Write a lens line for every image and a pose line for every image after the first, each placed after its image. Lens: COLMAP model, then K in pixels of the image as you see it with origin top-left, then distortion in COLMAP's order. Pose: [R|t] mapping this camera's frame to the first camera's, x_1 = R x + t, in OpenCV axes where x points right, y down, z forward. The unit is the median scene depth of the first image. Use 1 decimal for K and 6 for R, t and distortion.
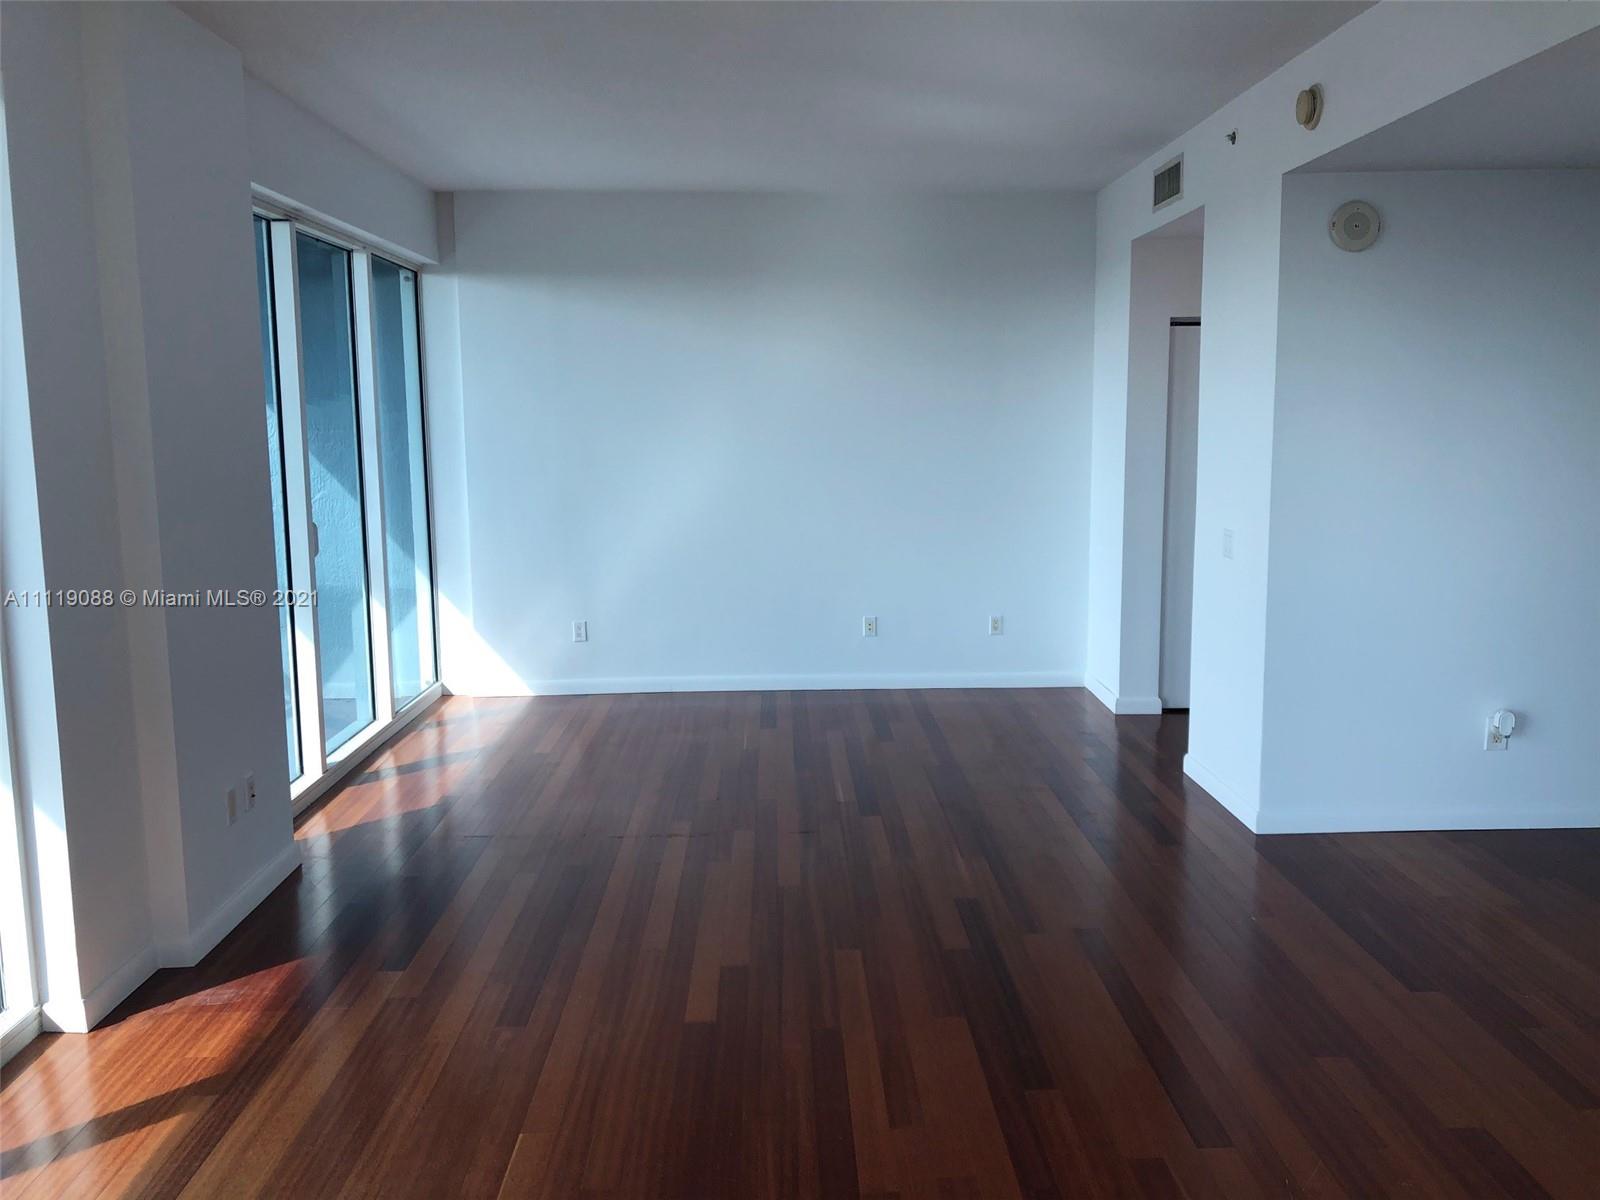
lens RADIAL K [[1317.5, 0, 806.0], [0, 1317.5, 592.9], [0, 0, 1]] dist [0.050523, -0.065509]
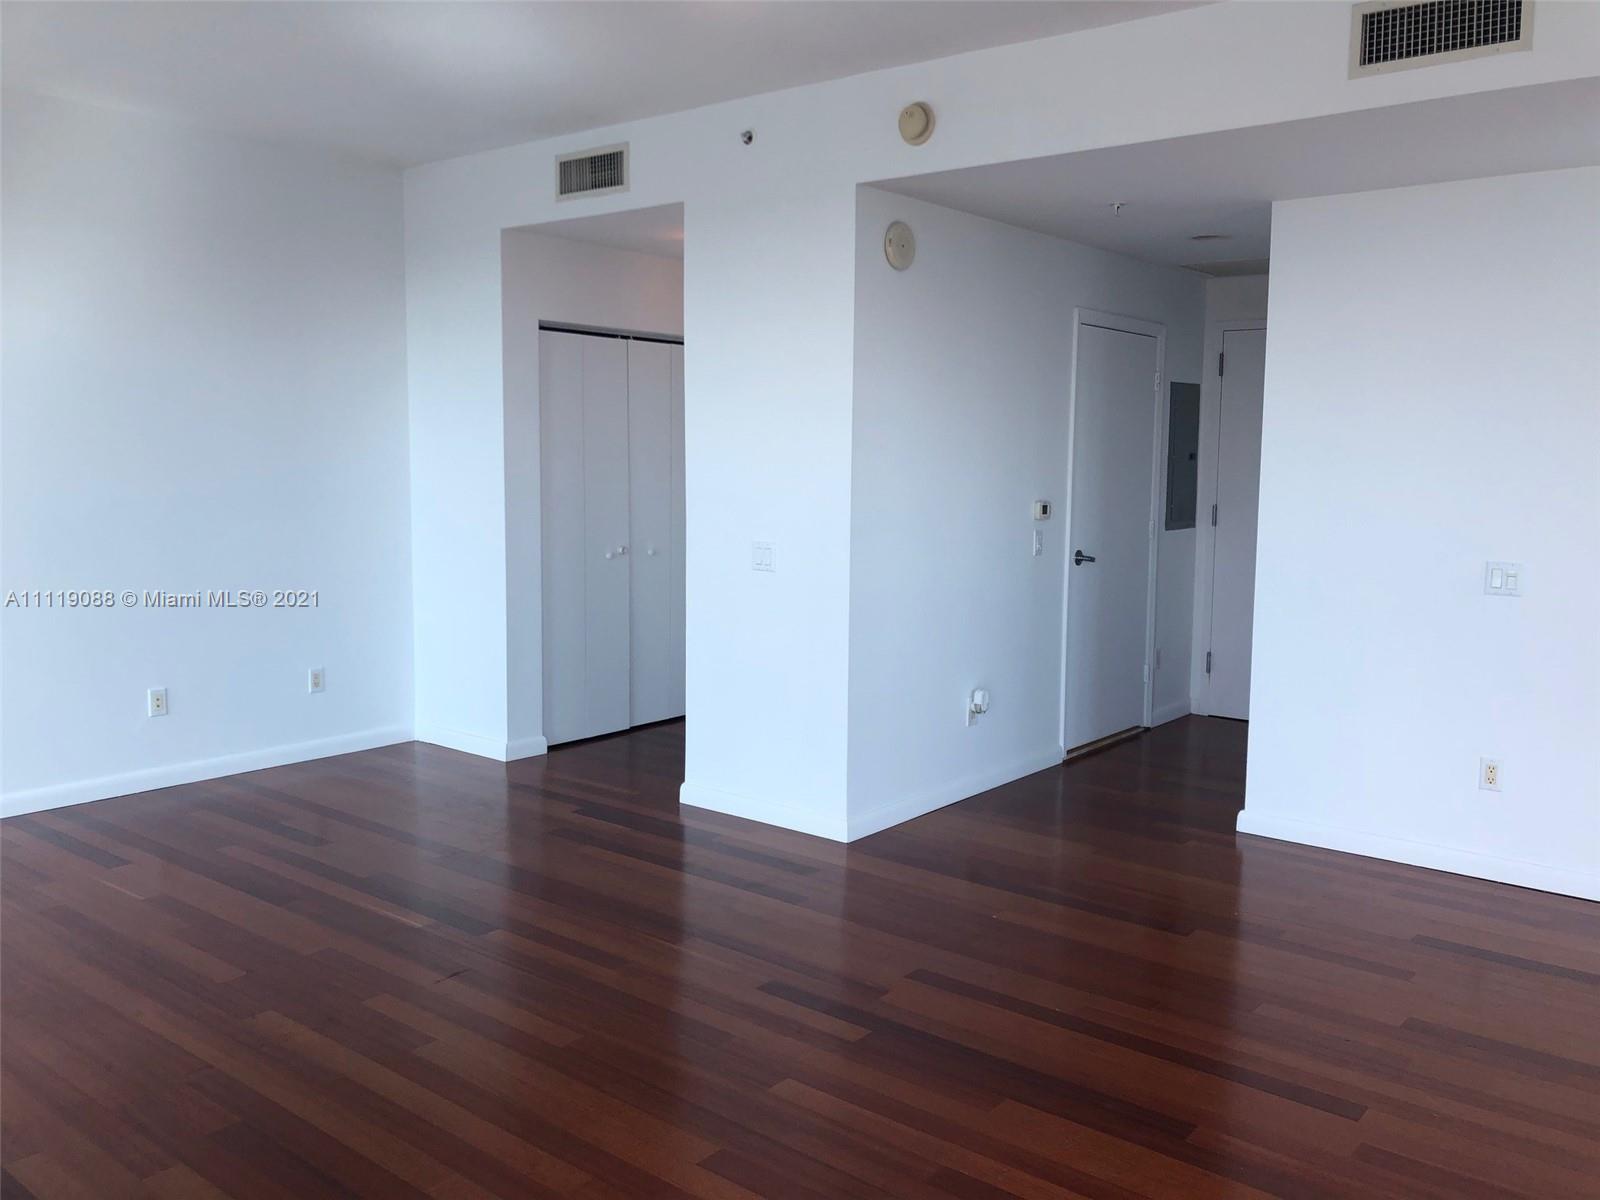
lens RADIAL K [[1317.5, 0, 806.0], [0, 1317.5, 592.9], [0, 0, 1]] dist [0.050523, -0.065509]
pose [[0.638849, -0.062369, 0.766800, -0.333354], [0.084808, 0.996343, 0.010383, -0.014148], [-0.764644, 0.058398, 0.641802, 0.294147]]
